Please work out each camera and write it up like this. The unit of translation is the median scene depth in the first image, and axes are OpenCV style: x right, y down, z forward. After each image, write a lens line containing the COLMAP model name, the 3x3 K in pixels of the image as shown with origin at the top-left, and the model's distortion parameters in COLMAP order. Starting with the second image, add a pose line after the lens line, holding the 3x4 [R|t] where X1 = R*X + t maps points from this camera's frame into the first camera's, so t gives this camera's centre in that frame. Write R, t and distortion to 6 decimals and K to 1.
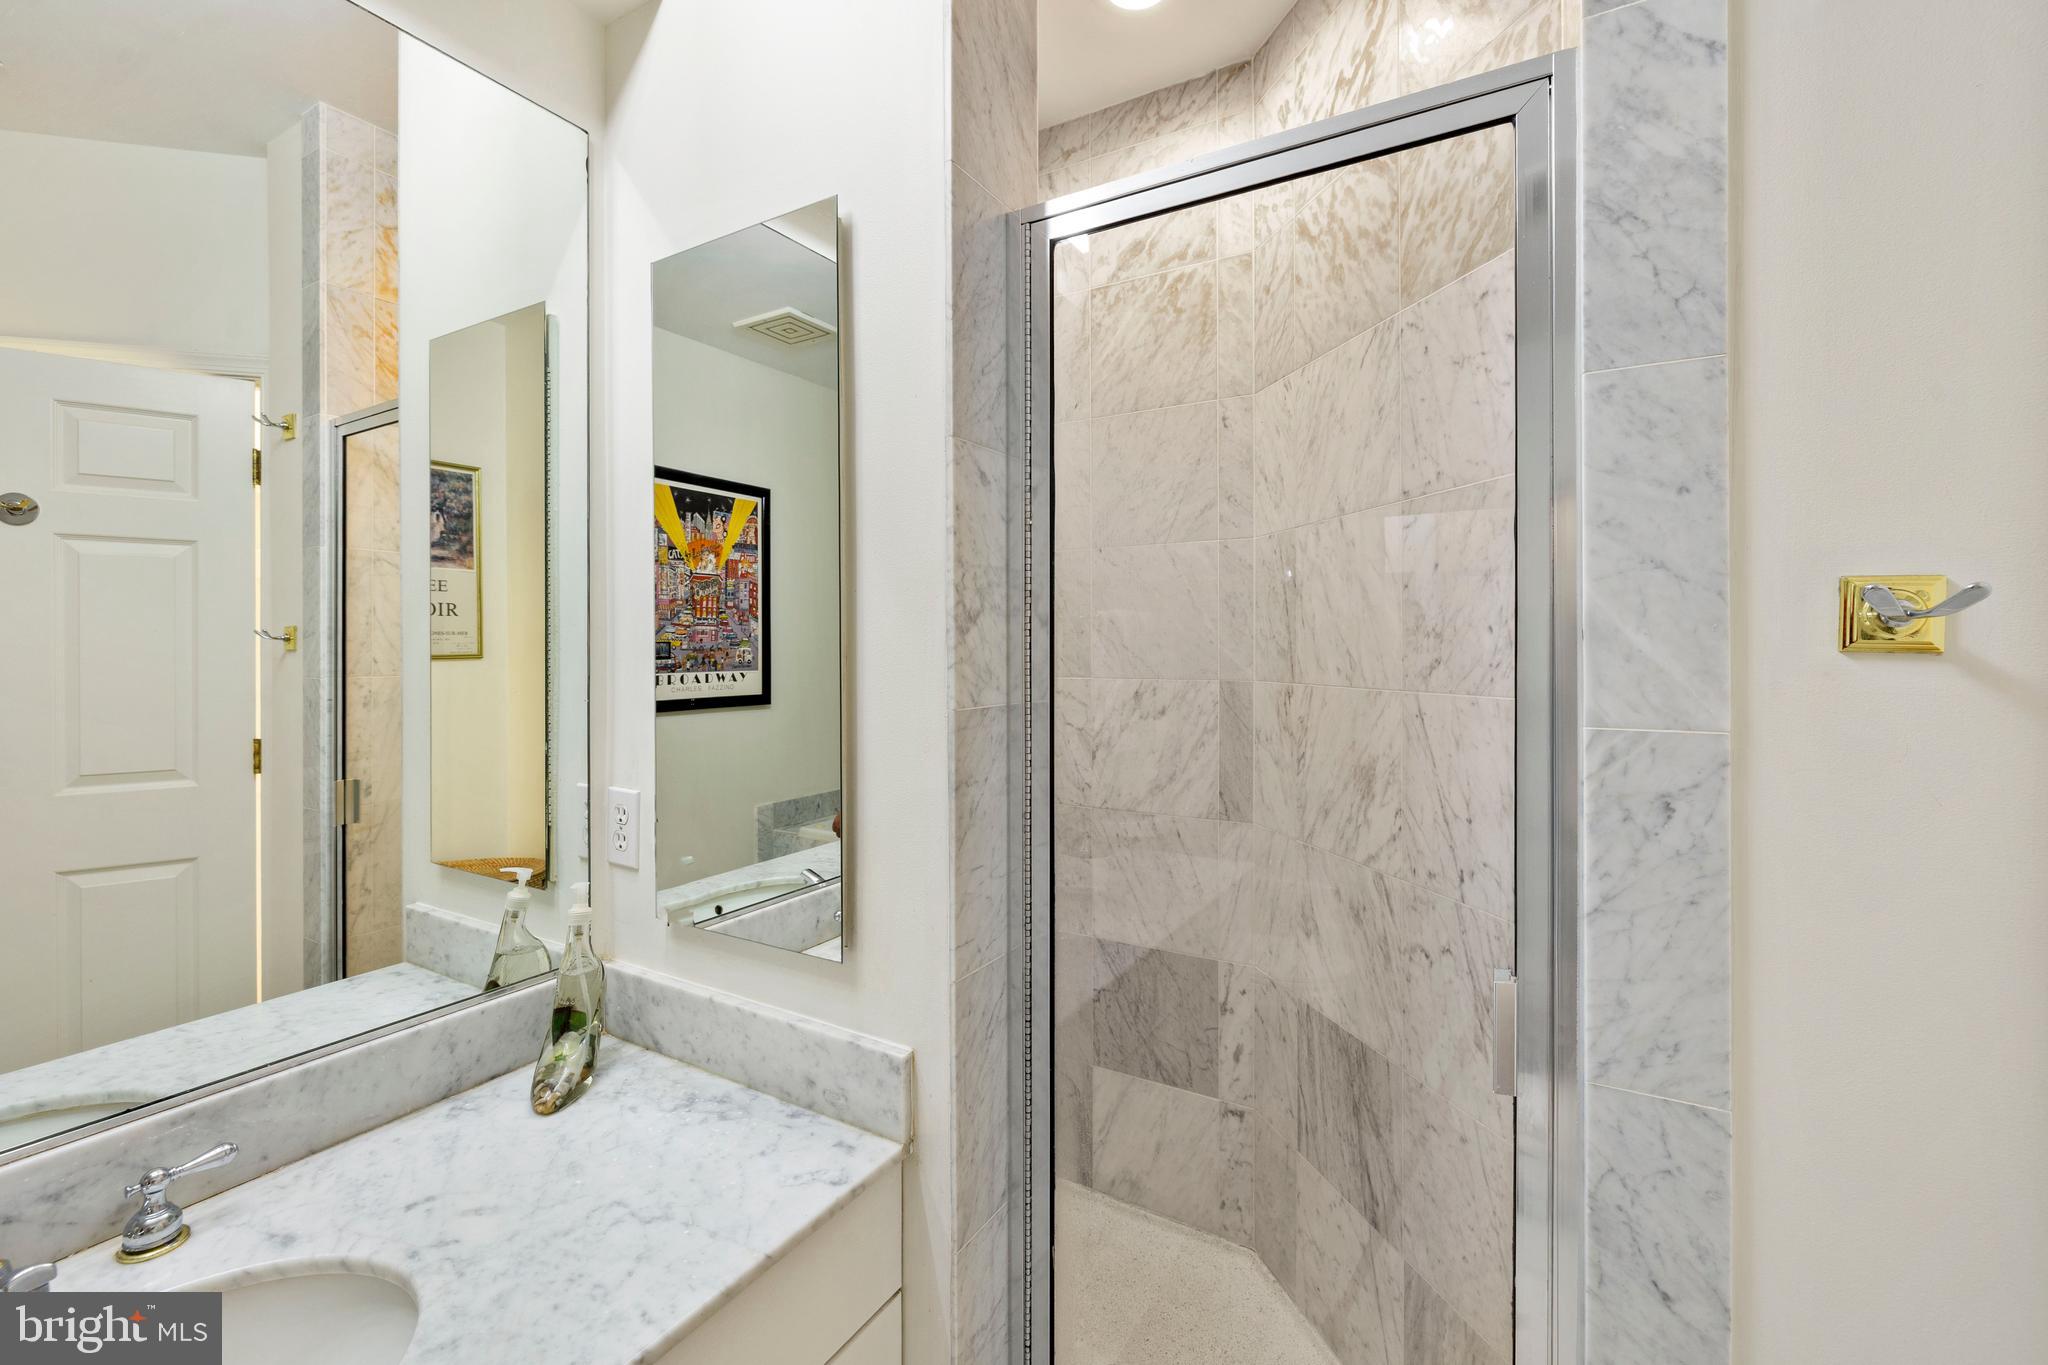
lens RADIAL K [[862.6, 0, 1019.3], [0, 862.6, 651.4], [0, 0, 1]] dist [-0.002149, -0.000131]
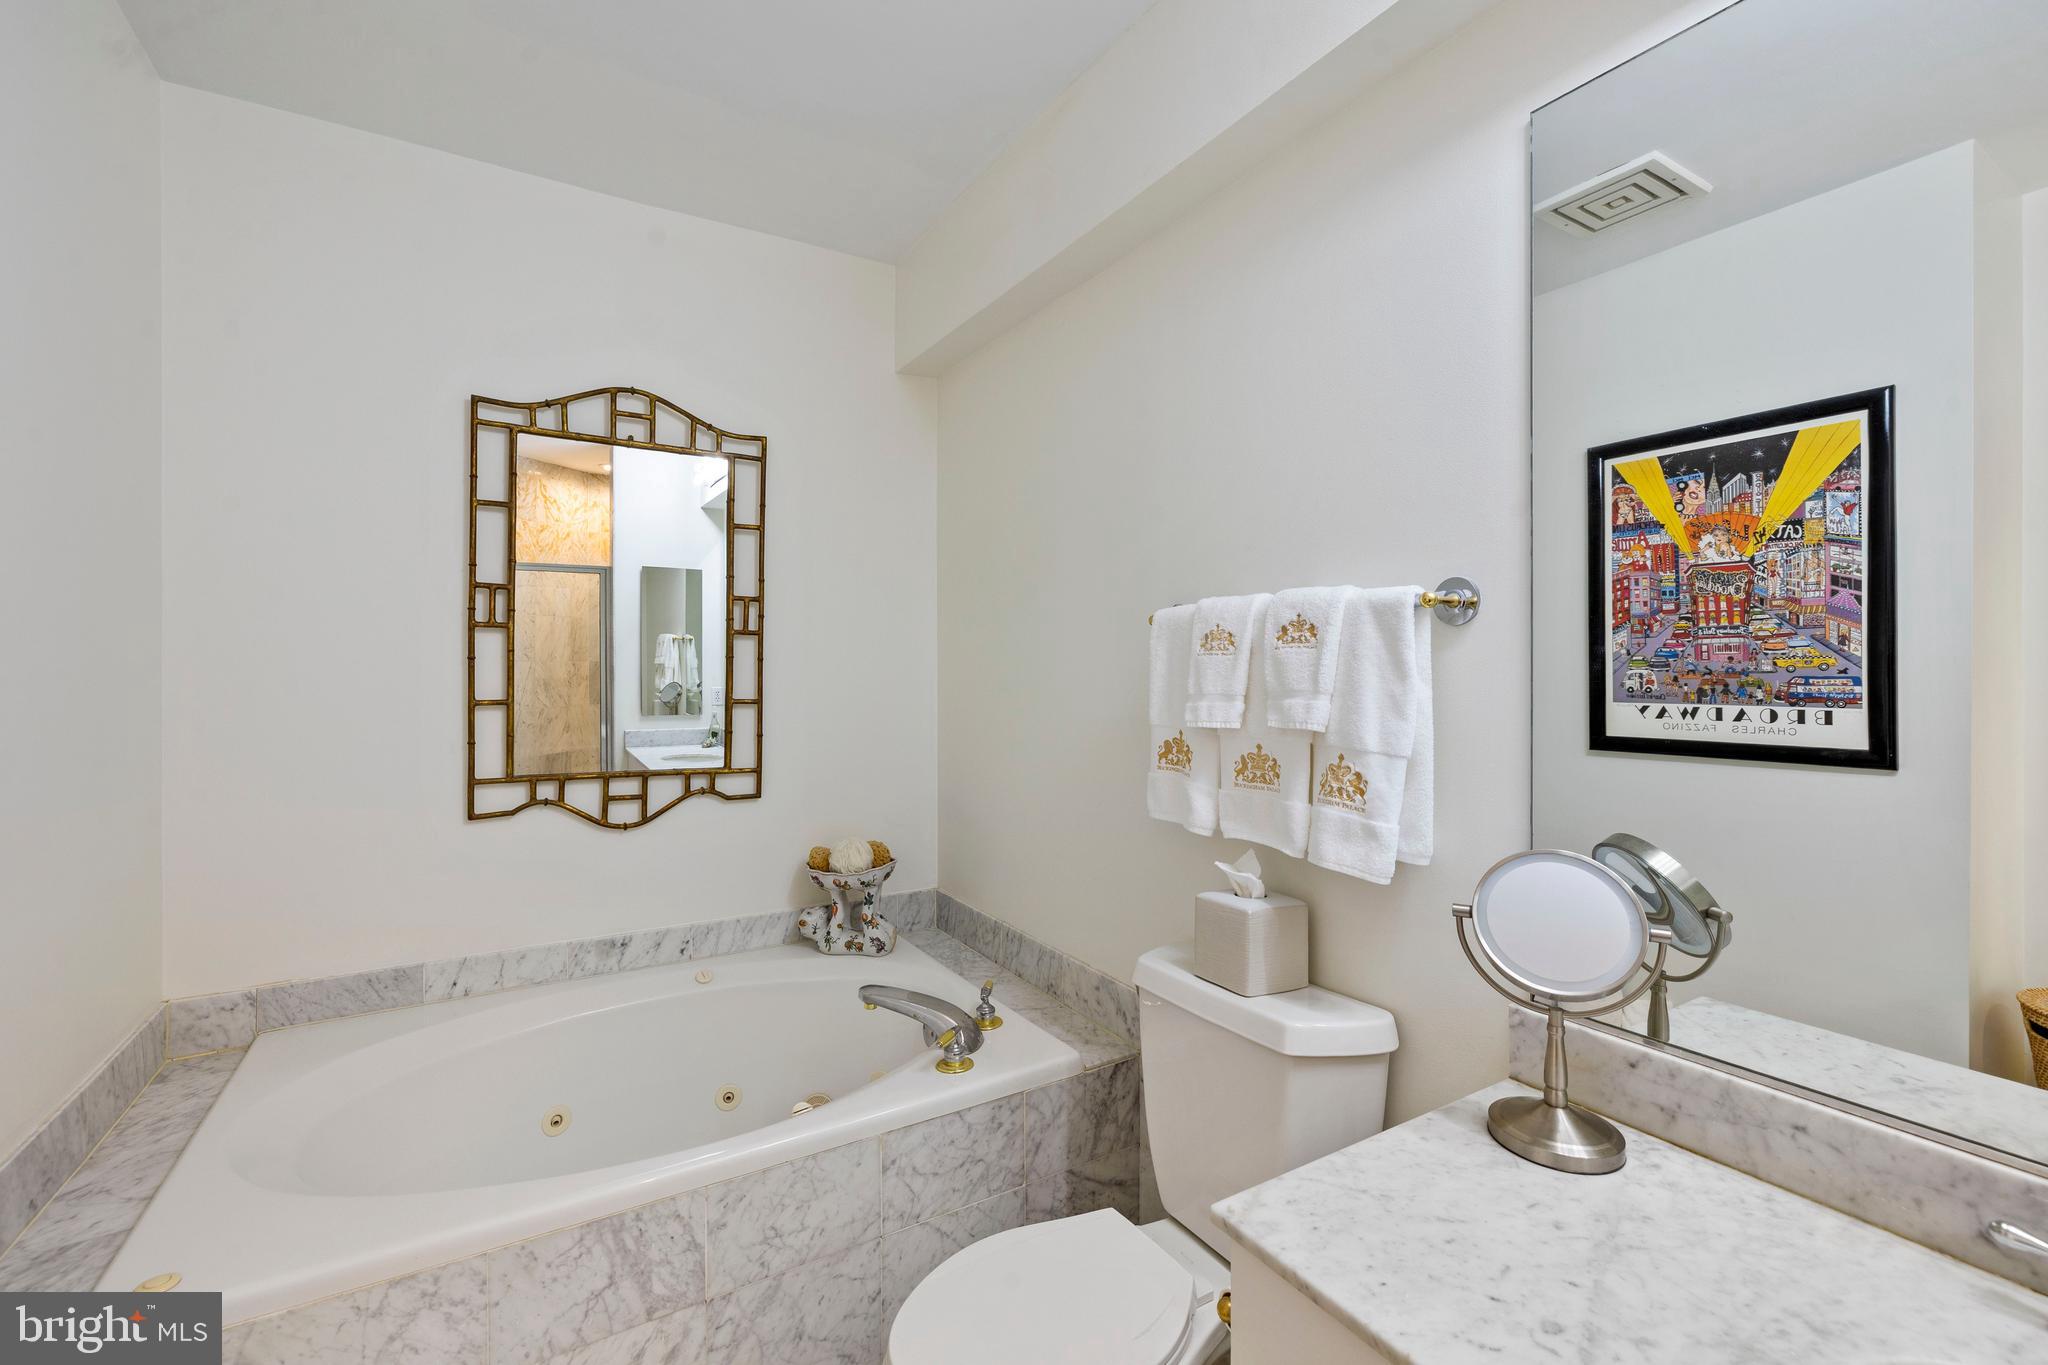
lens RADIAL K [[862.6, 0, 1019.3], [0, 862.6, 651.4], [0, 0, 1]] dist [-0.002149, -0.000131]
pose [[-0.476094, -0.014800, -0.879270, 0.479619], [-0.004564, 0.999886, -0.014360, -0.005922], [0.879383, -0.002824, -0.476107, 0.784941]]
